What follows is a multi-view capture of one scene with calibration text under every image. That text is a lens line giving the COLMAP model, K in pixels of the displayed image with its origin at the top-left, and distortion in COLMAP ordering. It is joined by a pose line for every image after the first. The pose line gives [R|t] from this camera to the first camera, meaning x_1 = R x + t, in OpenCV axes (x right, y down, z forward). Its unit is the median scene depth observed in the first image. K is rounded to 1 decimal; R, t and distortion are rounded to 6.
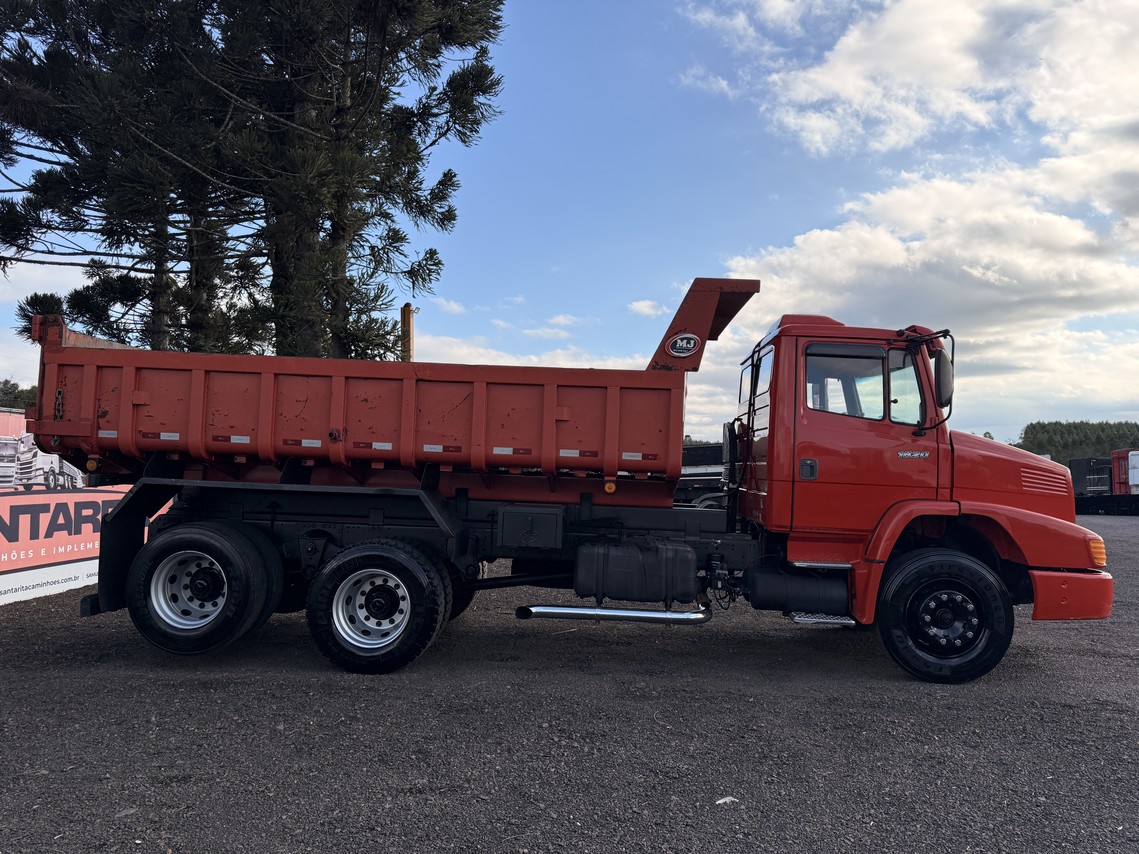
lens RADIAL K [[799.4, 0, 561.7], [0, 799.4, 425.6], [0, 0, 1]] dist [-0.001745, -0.002582]
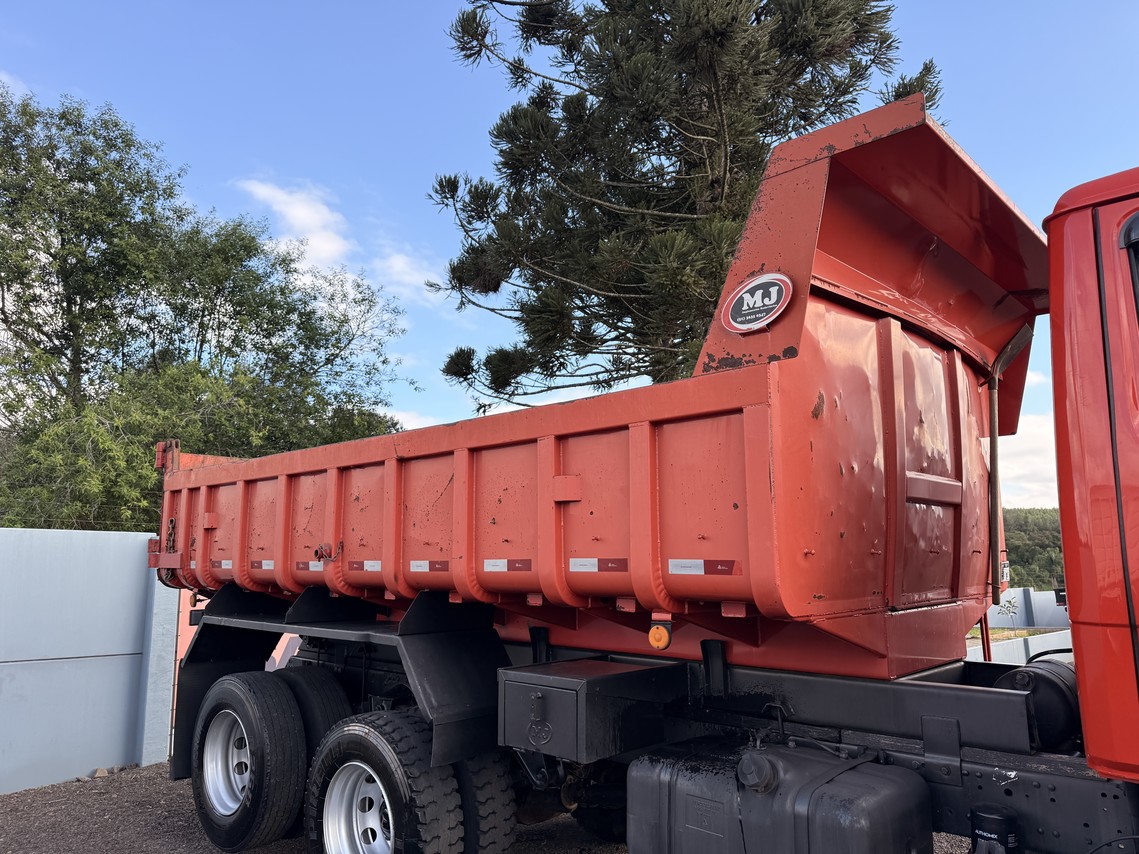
lens RADIAL K [[799.4, 0, 561.7], [0, 799.4, 425.6], [0, 0, 1]] dist [-0.001745, -0.002582]
pose [[0.765540, -0.149491, -0.625780, 0.323436], [0.063743, 0.985470, -0.157436, 0.025339], [0.640223, 0.080635, 0.763946, 0.590827]]
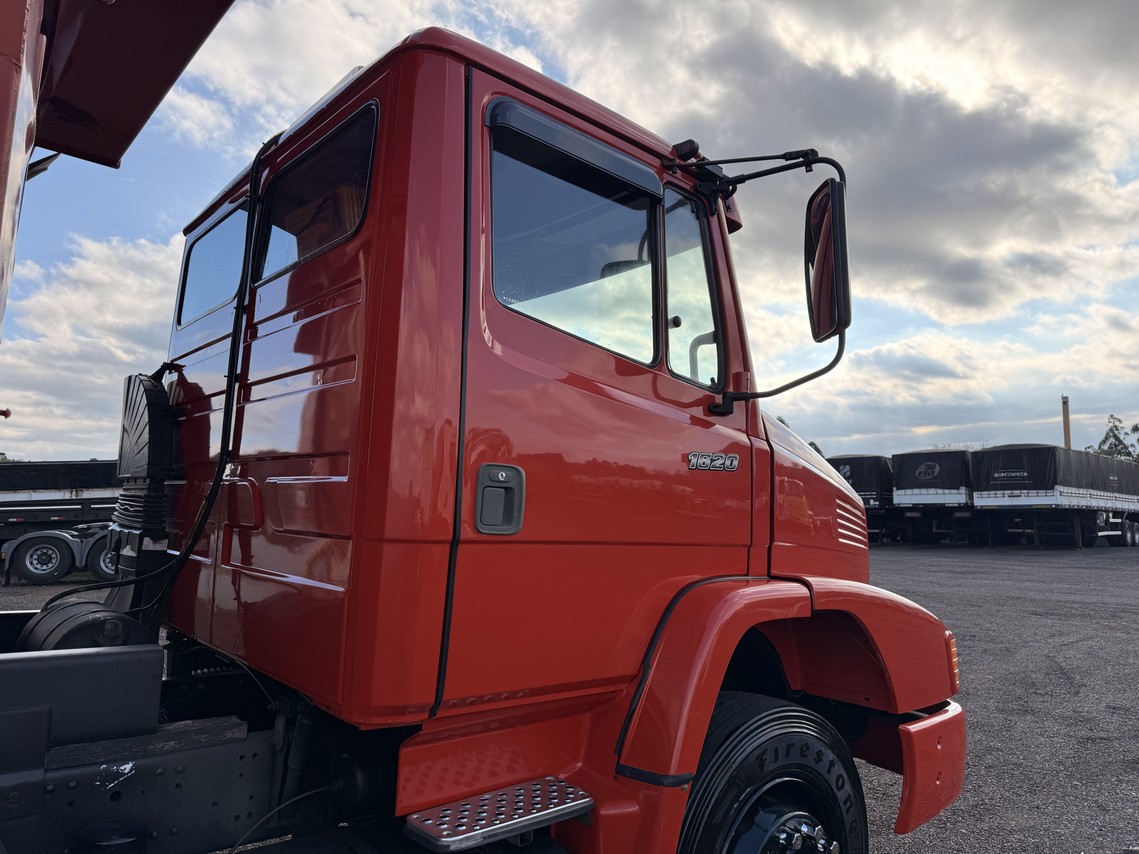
lens RADIAL K [[799.4, 0, 561.7], [0, 799.4, 425.6], [0, 0, 1]] dist [-0.001745, -0.002582]
pose [[0.716132, 0.067826, 0.694662, 0.116580], [-0.041743, 0.997648, -0.054376, 0.042088], [-0.696716, 0.009944, 0.717278, 0.765168]]
